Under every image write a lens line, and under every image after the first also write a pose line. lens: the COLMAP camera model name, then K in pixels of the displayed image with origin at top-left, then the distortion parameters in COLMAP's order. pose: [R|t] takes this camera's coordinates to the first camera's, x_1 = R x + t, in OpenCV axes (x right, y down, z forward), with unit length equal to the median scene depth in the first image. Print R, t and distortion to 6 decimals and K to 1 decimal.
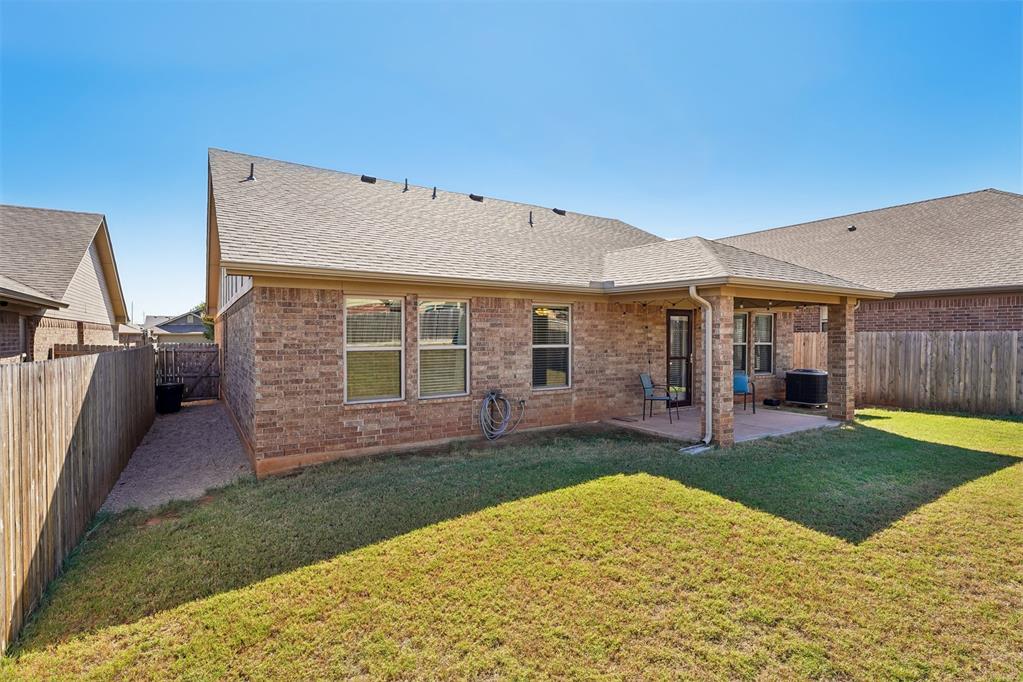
lens RADIAL K [[497.3, 0, 502.6], [0, 497.3, 341.3], [0, 0, 1]] dist [0.004170, -0.000348]
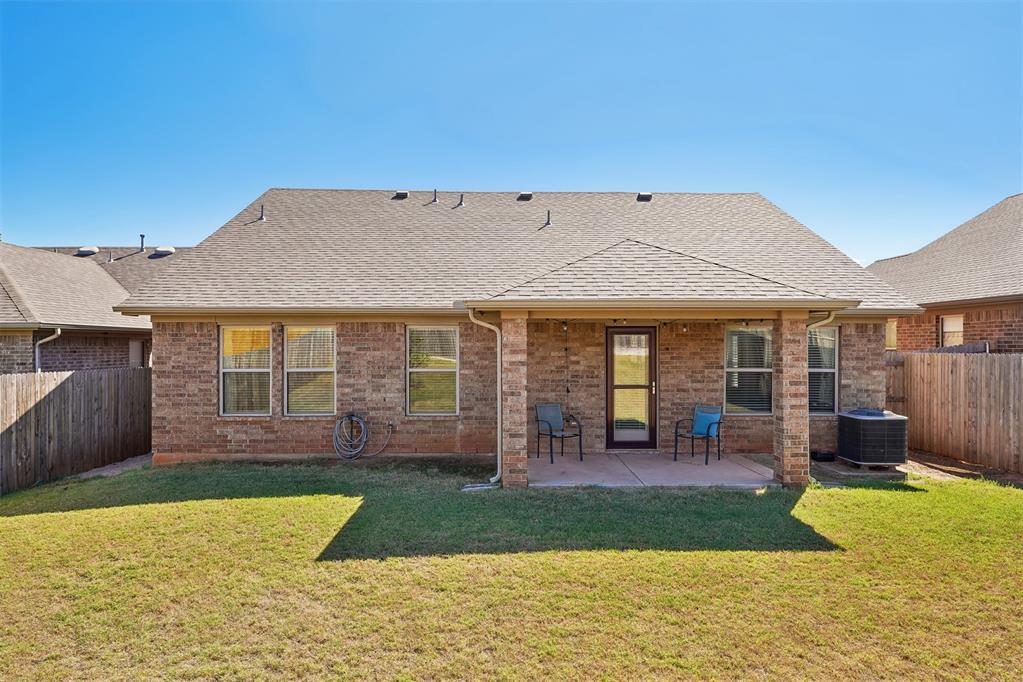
lens RADIAL K [[676.9, 0, 495.7], [0, 676.9, 336.4], [0, 0, 1]] dist [0.005234, -0.011574]
pose [[0.854493, -0.005854, -0.519430, 0.926714], [-0.005309, 0.999786, -0.020001, -0.031237], [0.519436, 0.019848, 0.854279, -0.052510]]
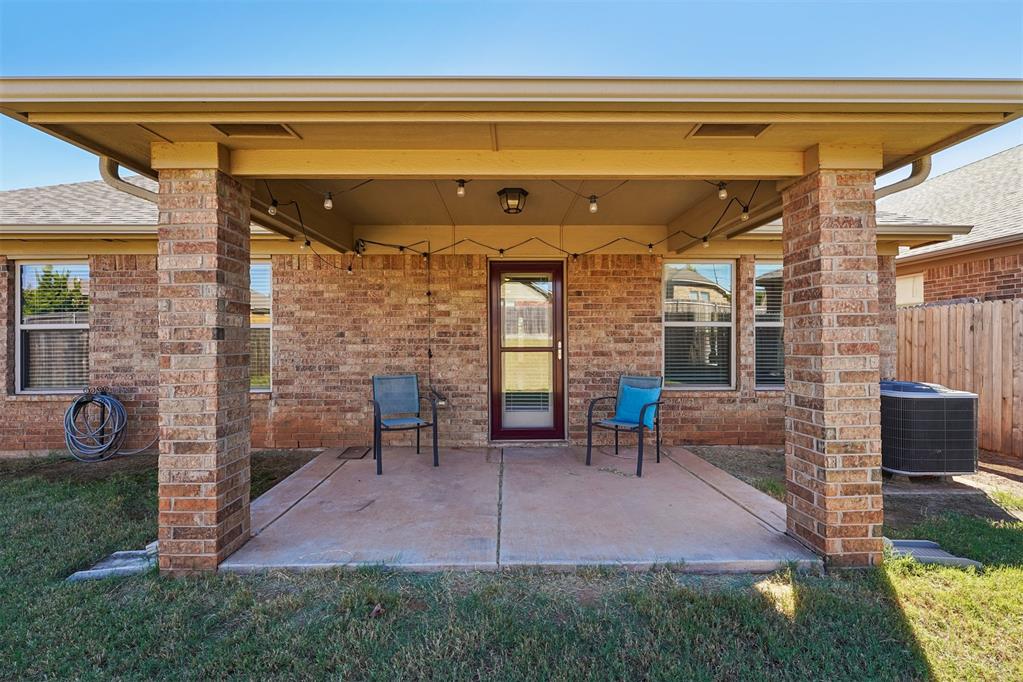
lens RADIAL K [[415.5, 0, 506.3], [0, 415.5, 336.3], [0, 0, 1]] dist [-0.000227, -0.000201]
pose [[0.860262, -0.008143, -0.509788, 0.717581], [-0.001698, 0.999821, -0.018835, 0.035175], [0.509850, 0.017068, 0.860094, 0.753029]]
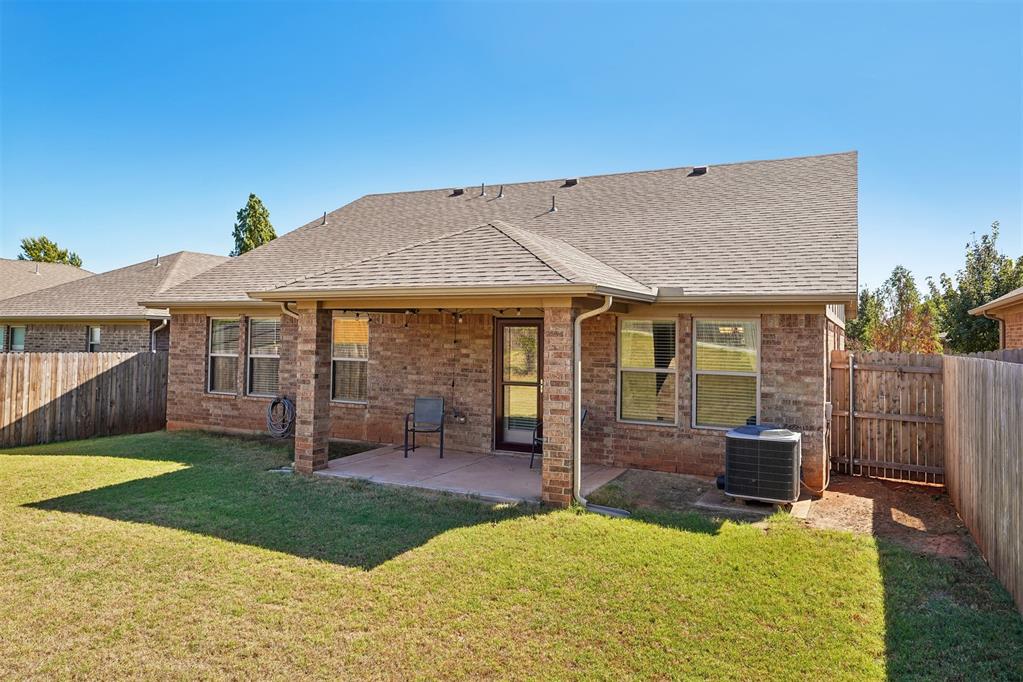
lens RADIAL K [[676.9, 0, 507.3], [0, 676.9, 310.9], [0, 0, 1]] dist [0.005234, -0.011574]
pose [[0.530617, -0.025933, -0.847215, 1.505790], [-0.025240, 0.998605, -0.046376, -0.034207], [0.847236, 0.045992, 0.529223, 0.572047]]
